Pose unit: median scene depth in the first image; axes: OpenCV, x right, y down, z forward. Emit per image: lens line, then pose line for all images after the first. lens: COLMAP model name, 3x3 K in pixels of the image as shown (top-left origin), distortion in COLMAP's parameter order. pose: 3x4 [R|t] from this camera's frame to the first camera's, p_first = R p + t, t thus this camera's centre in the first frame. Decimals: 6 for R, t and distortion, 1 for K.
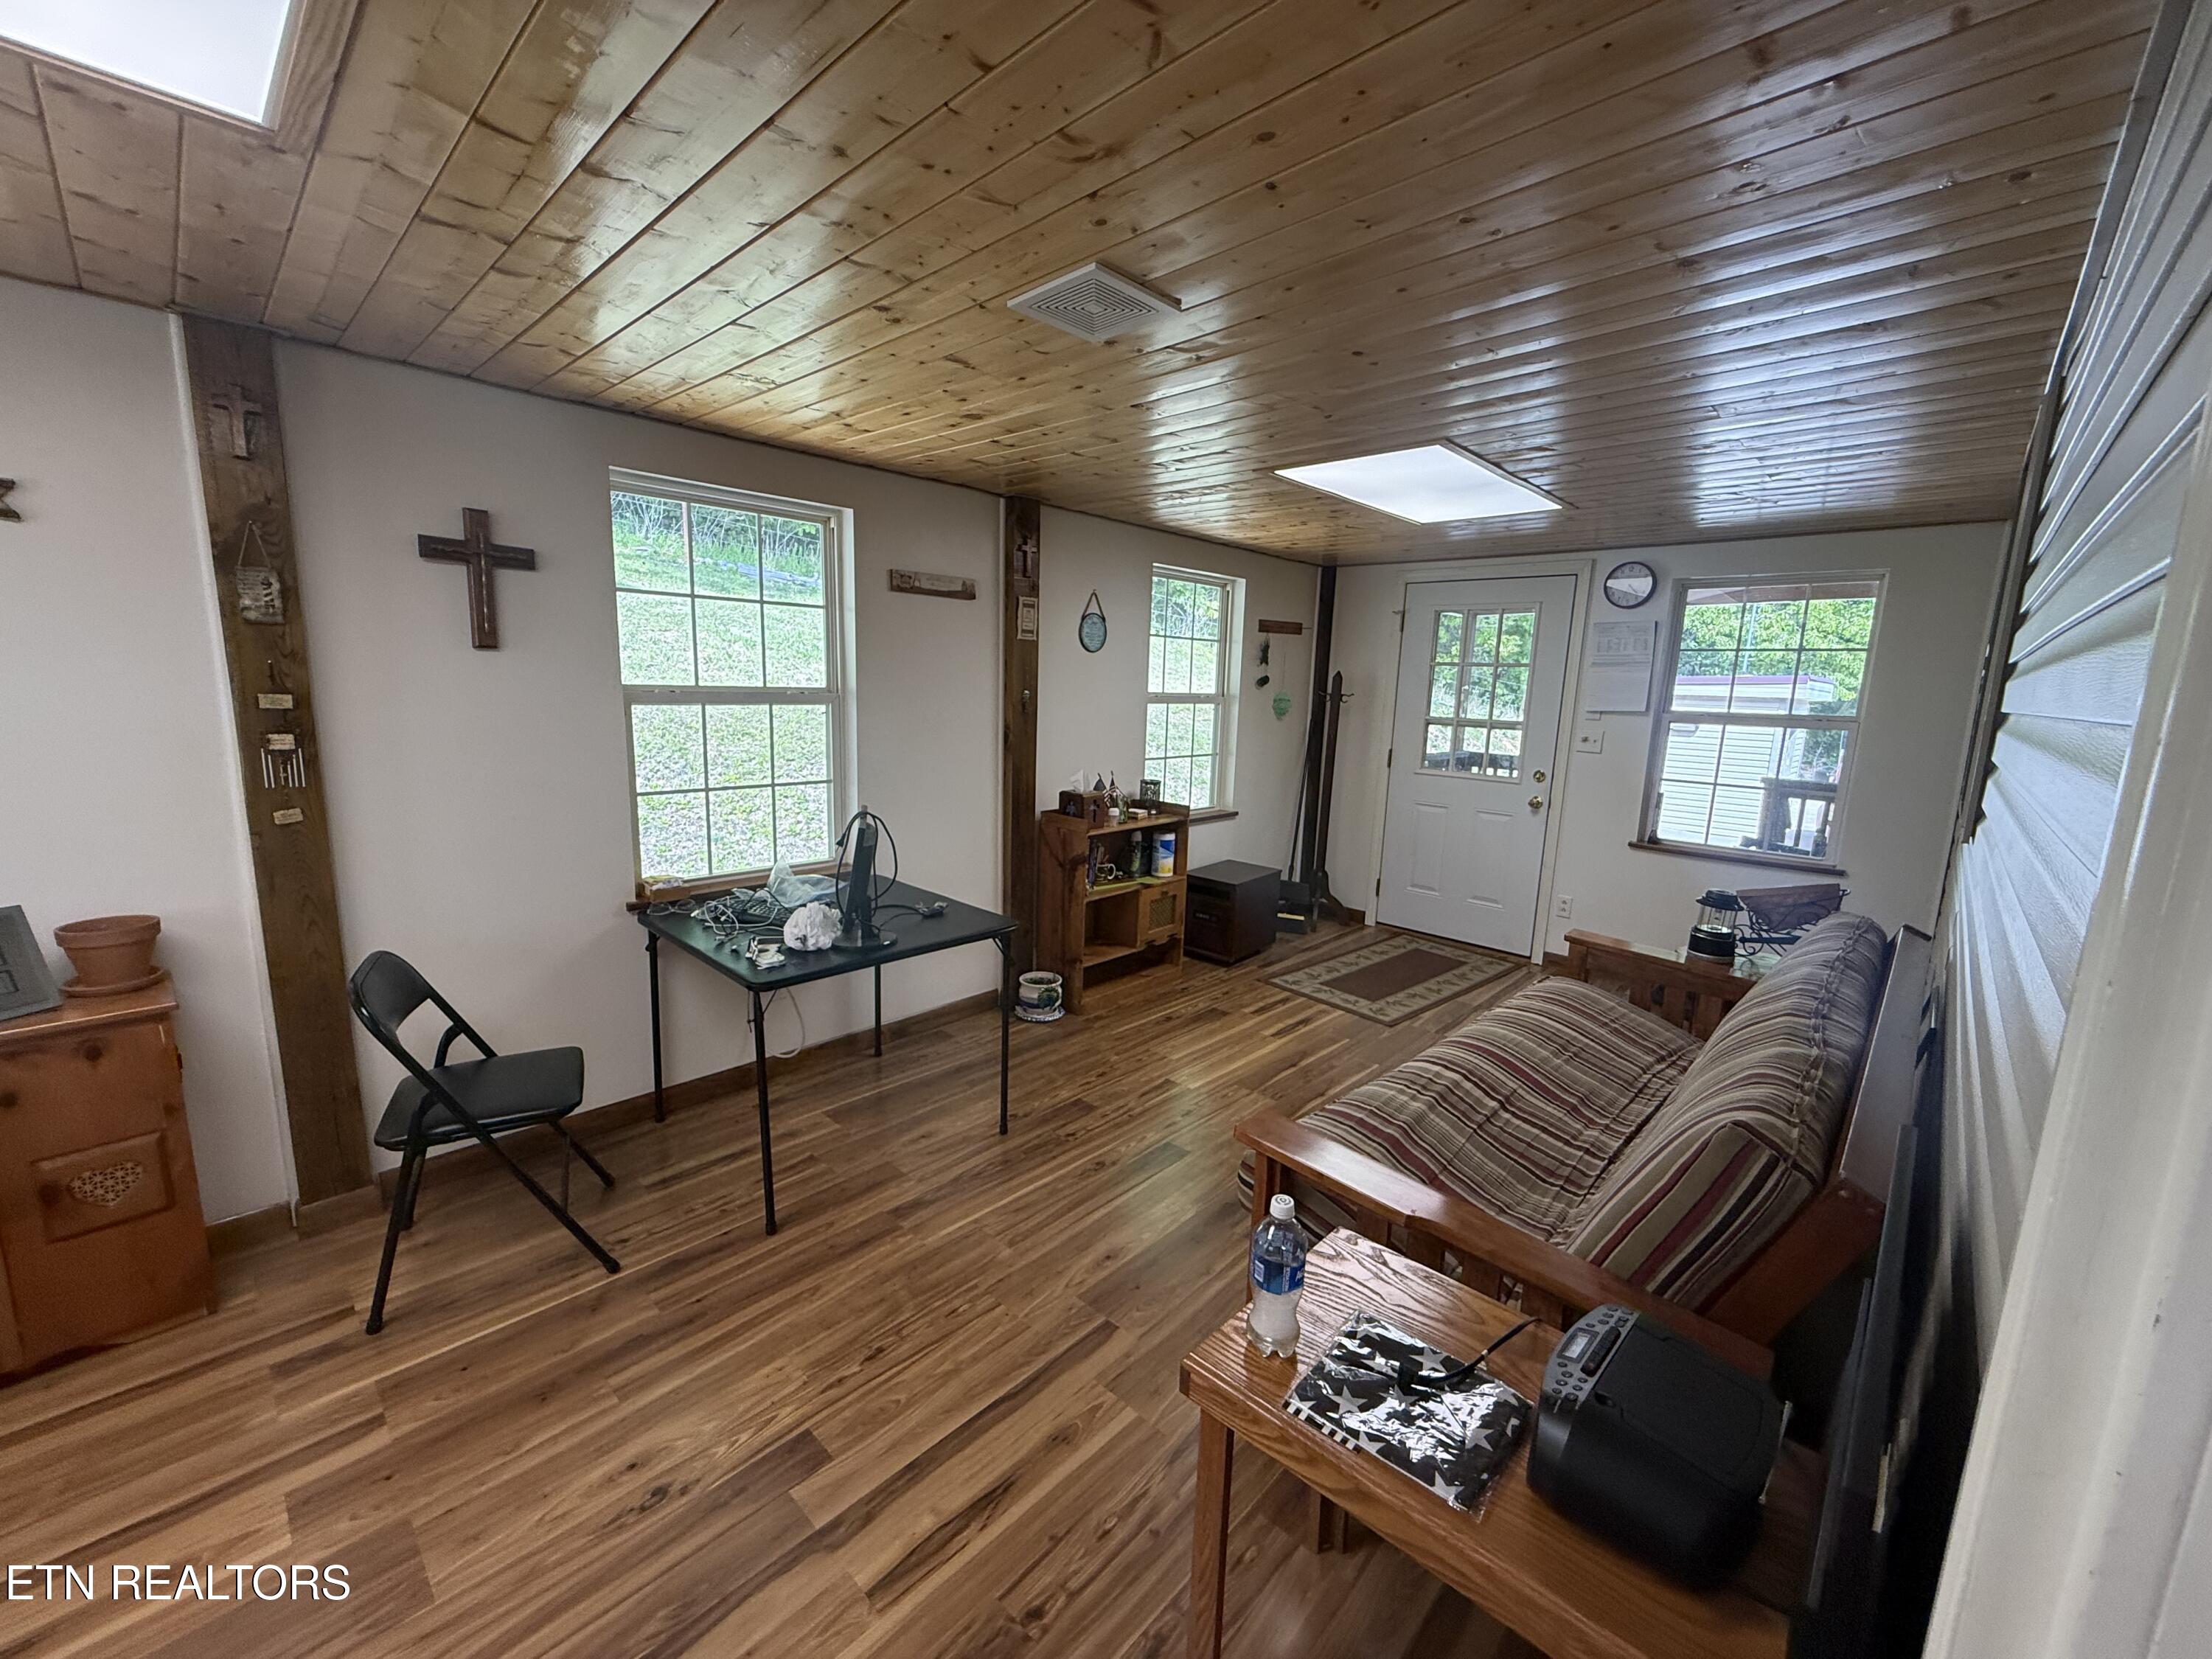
lens RADIAL K [[883.8, 0, 1104.7], [0, 883.8, 829.7], [0, 0, 1]] dist [-0.000895, -0.000170]
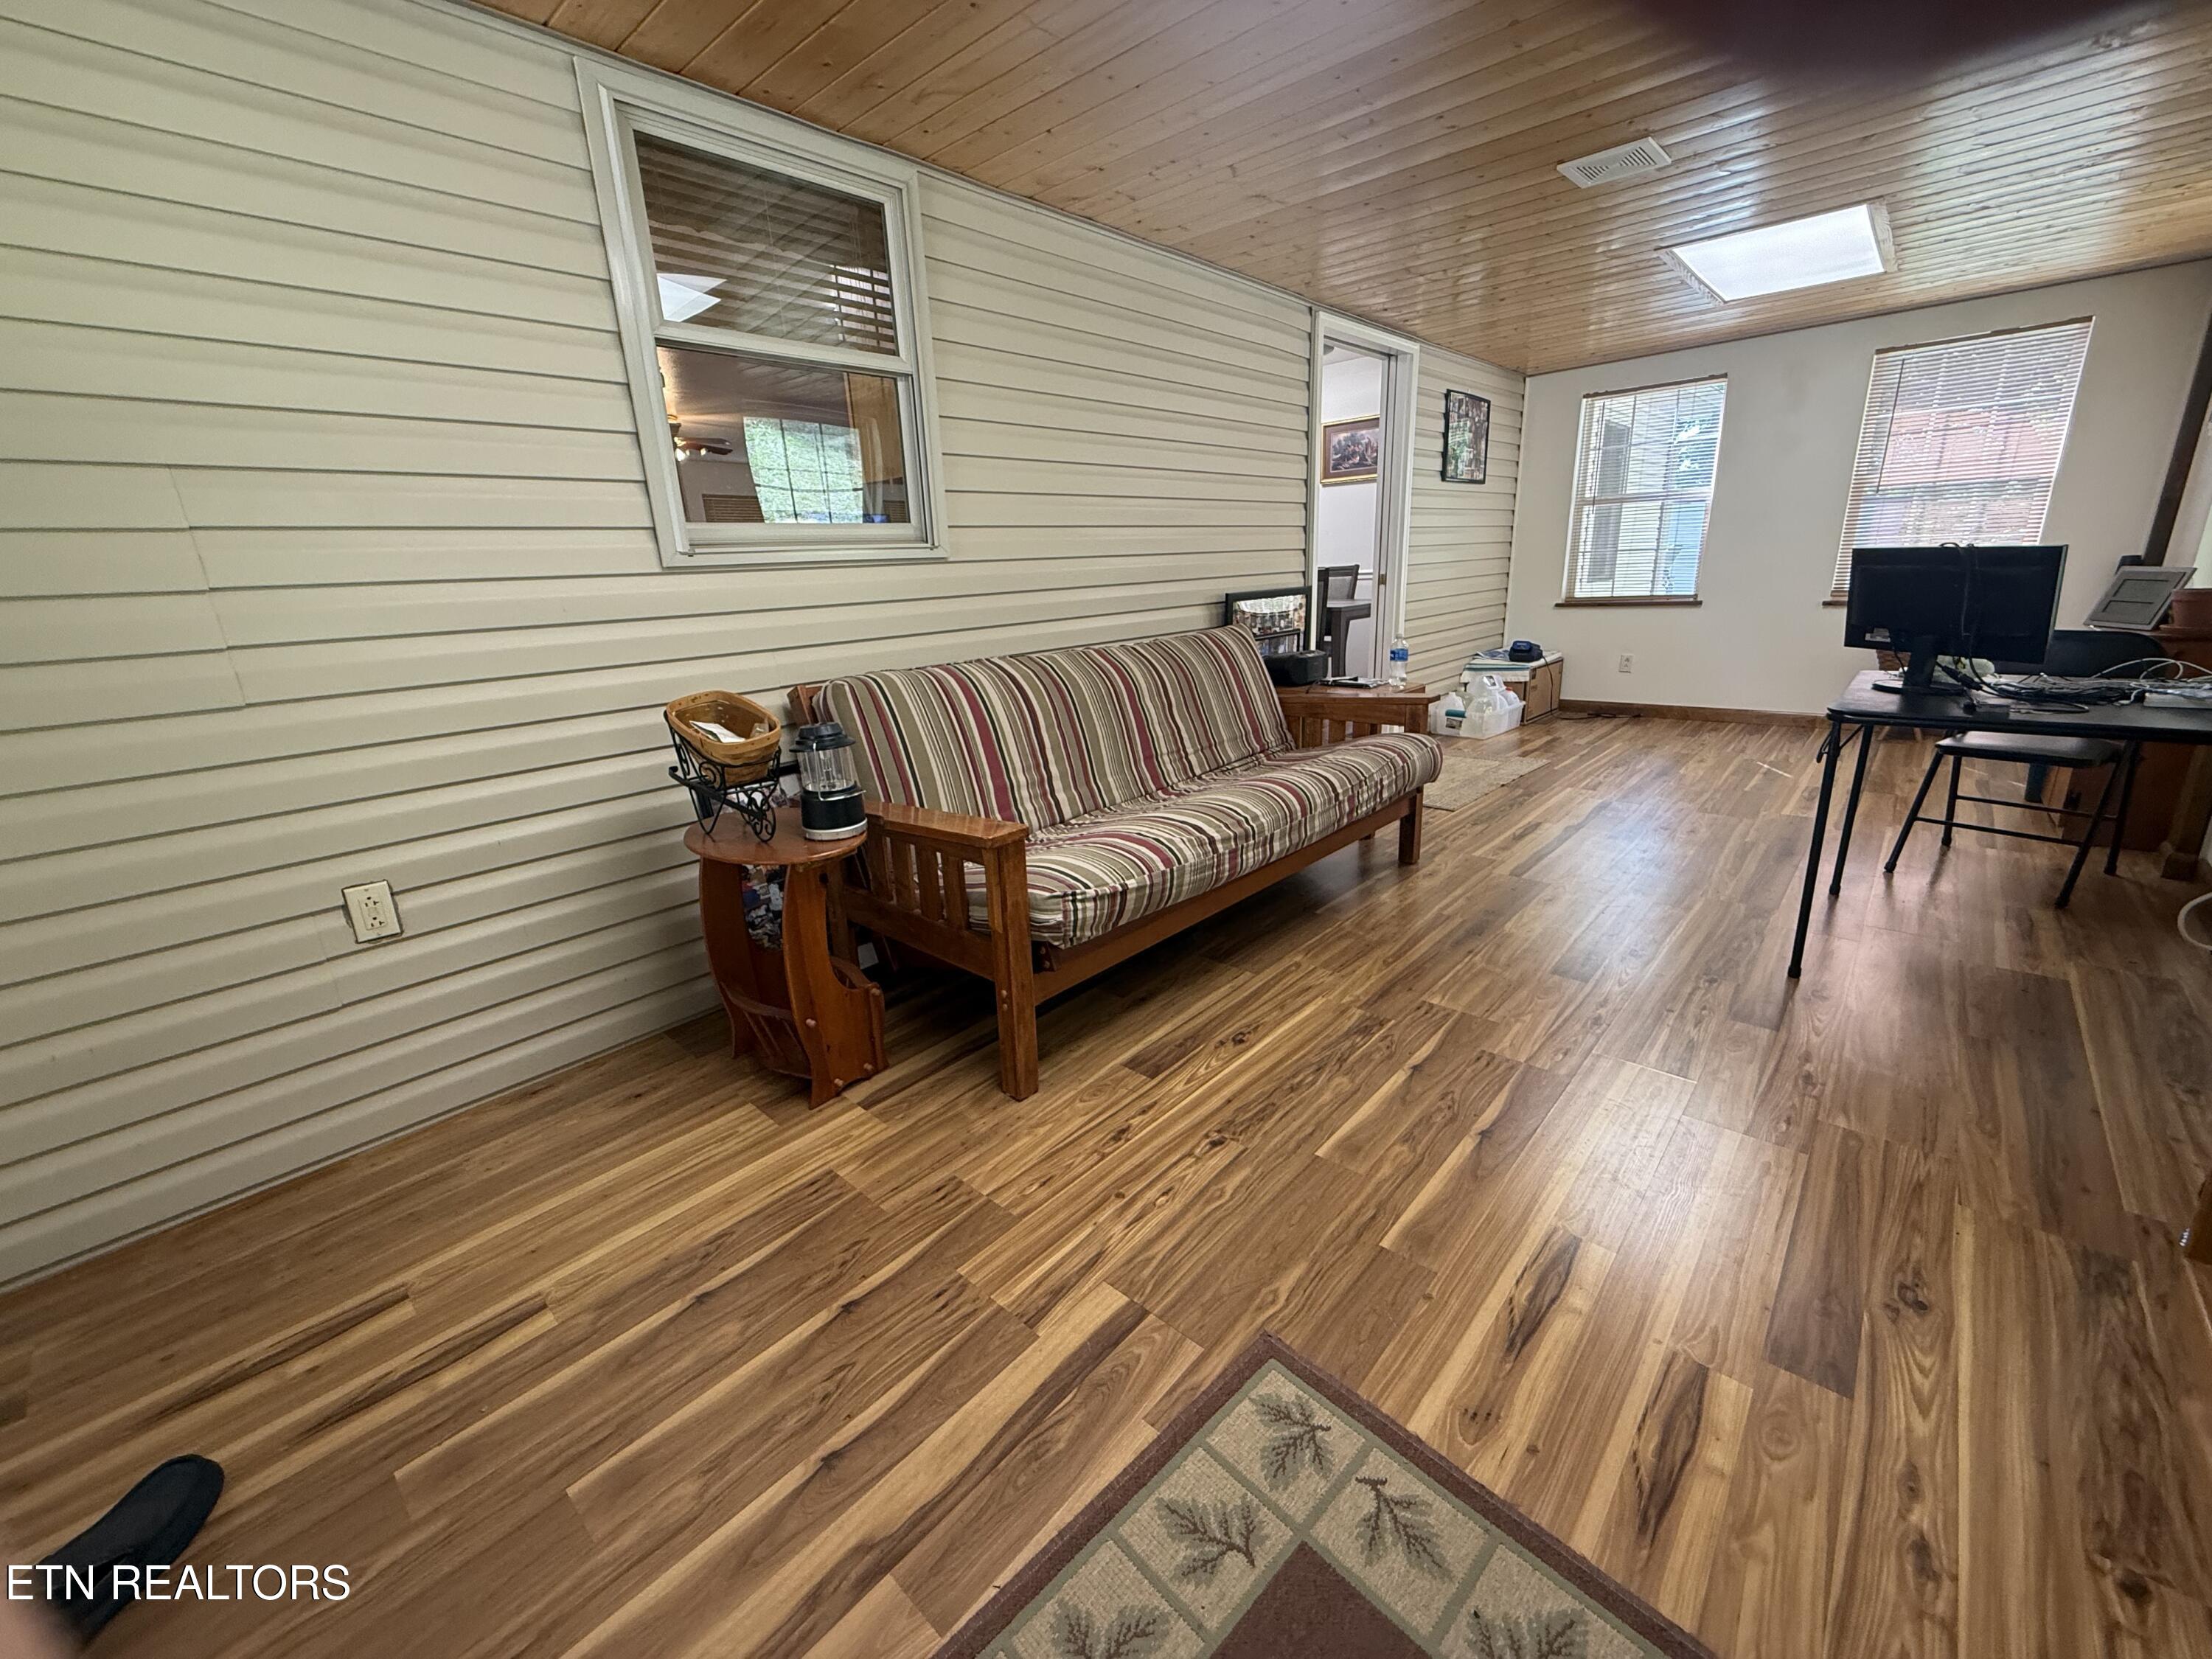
lens RADIAL K [[883.8, 0, 1102.2], [0, 883.8, 826.3], [0, 0, 1]] dist [-0.000895, -0.000170]
pose [[-0.999575, 0.027256, -0.010380, 0.370921], [0.019767, 0.894785, 0.446059, -0.104435], [0.021446, 0.445665, -0.894943, 1.172124]]
